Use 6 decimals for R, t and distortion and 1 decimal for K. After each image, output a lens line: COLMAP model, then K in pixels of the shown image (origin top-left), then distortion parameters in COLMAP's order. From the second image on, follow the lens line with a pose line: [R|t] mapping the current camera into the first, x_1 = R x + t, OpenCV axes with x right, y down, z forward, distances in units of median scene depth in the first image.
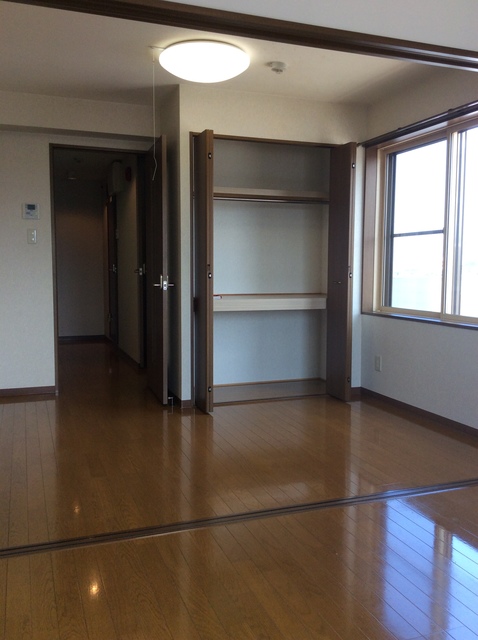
lens RADIAL K [[587.1, 0, 239.4], [0, 587.1, 325.3], [0, 0, 1]] dist [0.055240, 0.000000]
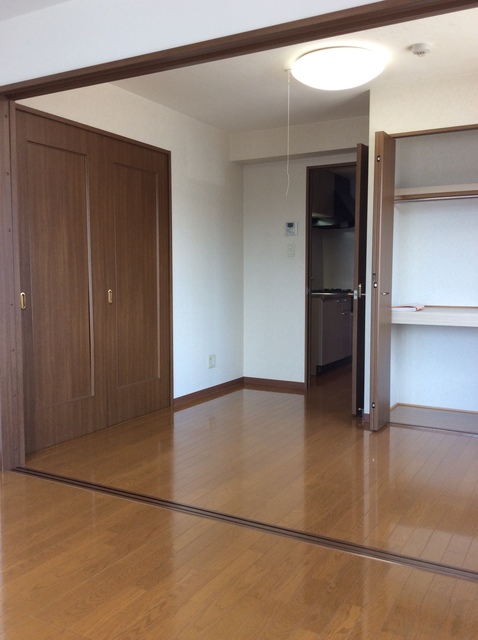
lens RADIAL K [[587.1, 0, 237.5], [0, 587.1, 318.5], [0, 0, 1]] dist [0.055240, 0.000000]
pose [[0.632961, 0.053668, -0.772322, 0.490797], [-0.074100, 0.997214, 0.008566, -0.020720], [0.770630, 0.051808, 0.635174, 0.207626]]
